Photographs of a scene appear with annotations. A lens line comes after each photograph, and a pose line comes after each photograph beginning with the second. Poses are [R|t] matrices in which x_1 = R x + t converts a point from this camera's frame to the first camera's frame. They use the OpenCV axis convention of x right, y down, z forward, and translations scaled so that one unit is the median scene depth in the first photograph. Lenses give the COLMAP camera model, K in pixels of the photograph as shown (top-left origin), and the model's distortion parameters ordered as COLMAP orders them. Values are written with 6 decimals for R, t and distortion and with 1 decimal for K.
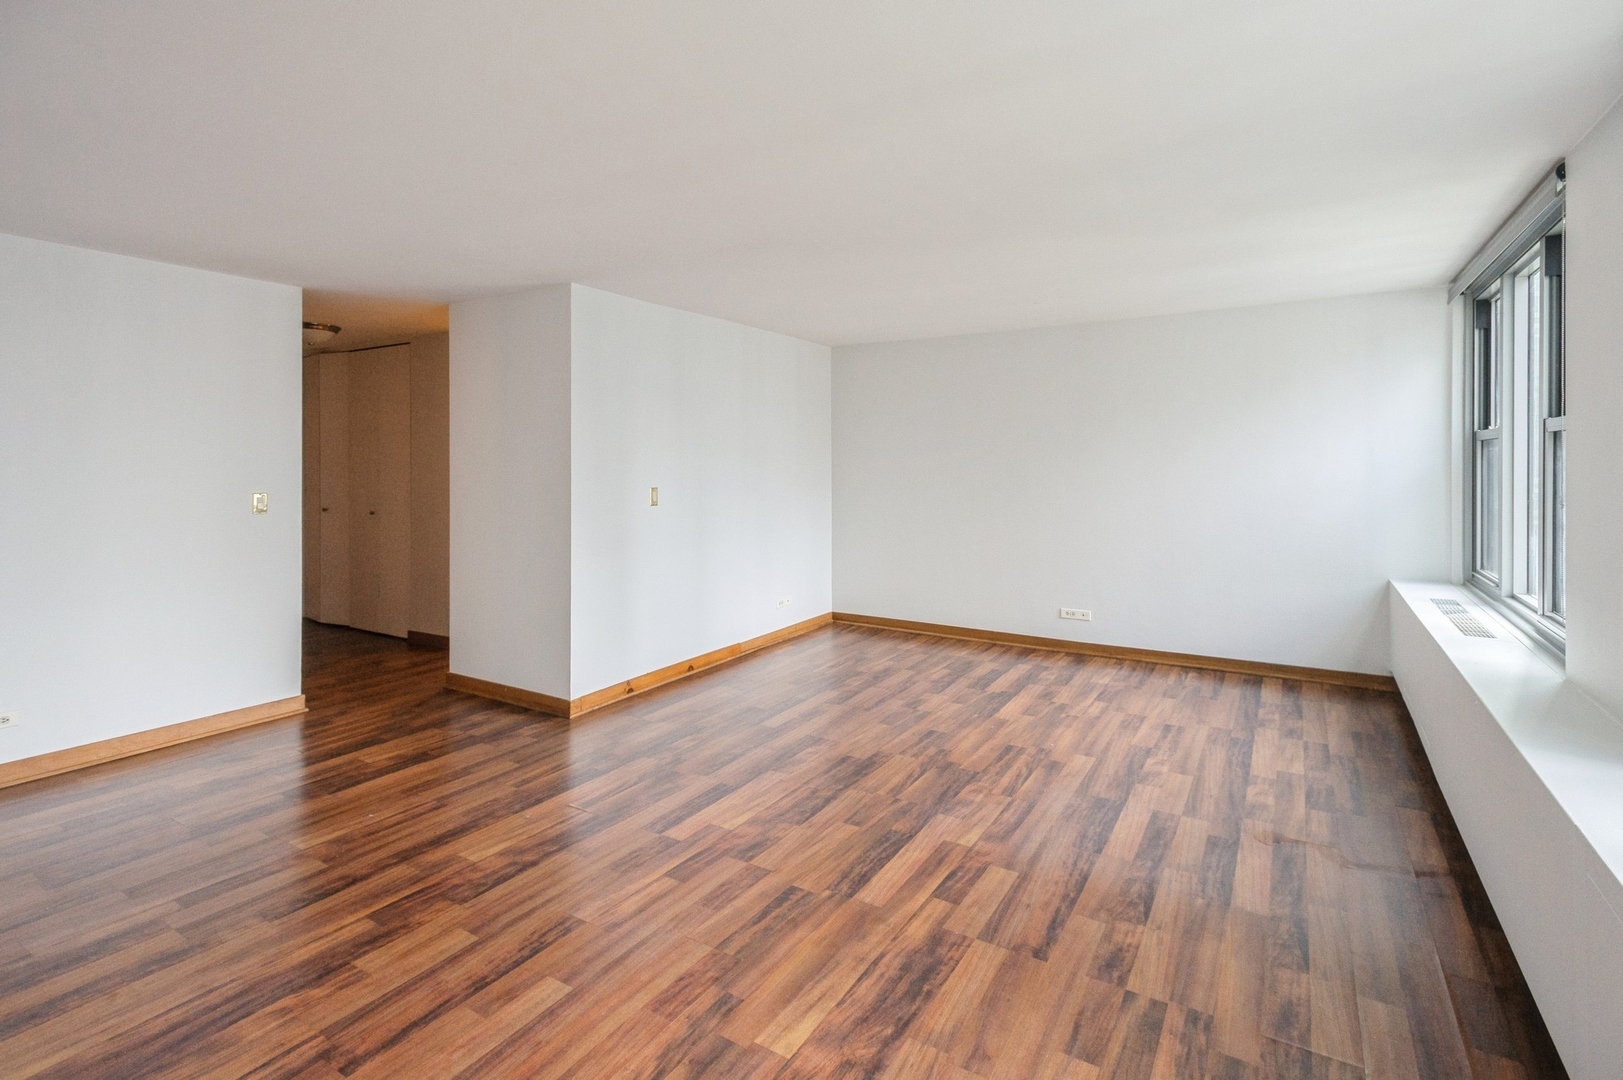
lens RADIAL K [[785.1, 0, 807.7], [0, 785.1, 540.0], [0, 0, 1]] dist [0.006064, -0.001841]
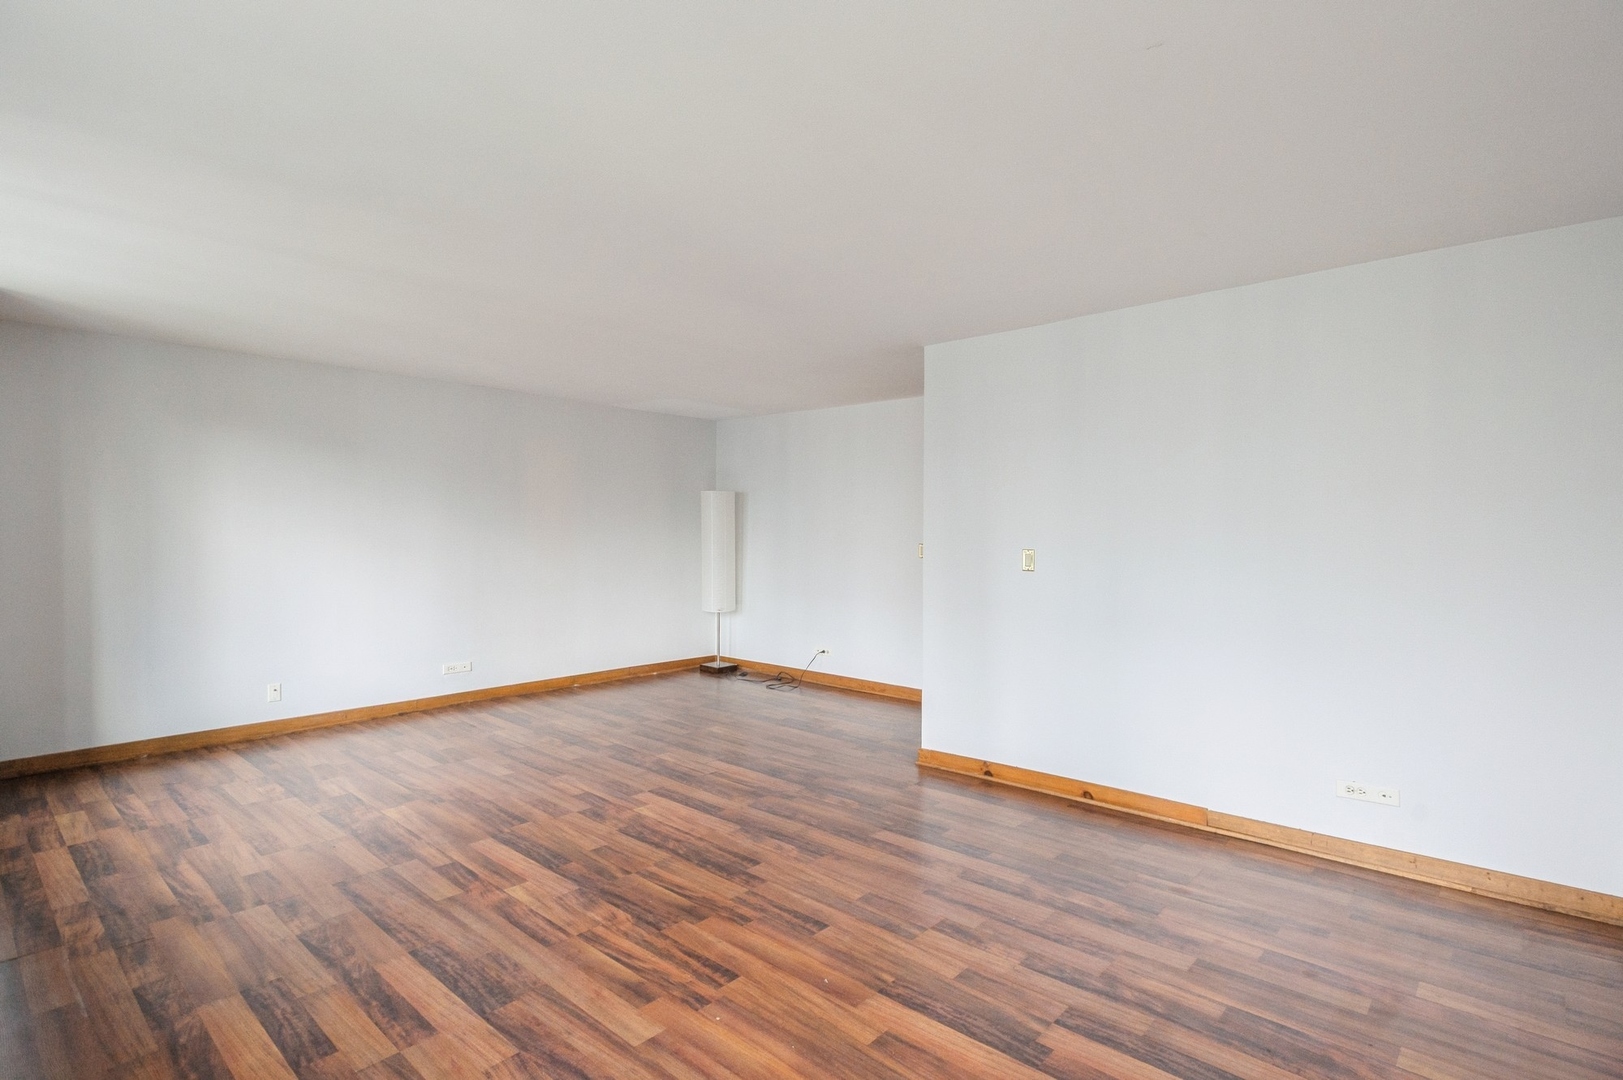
lens RADIAL K [[785.1, 0, 816.4], [0, 785.1, 537.6], [0, 0, 1]] dist [0.006064, -0.001841]
pose [[-0.167085, 0.015482, -0.985821, 1.070353], [-0.100852, 0.994364, 0.032710, -0.135851], [0.980771, 0.104888, -0.164582, 1.417923]]
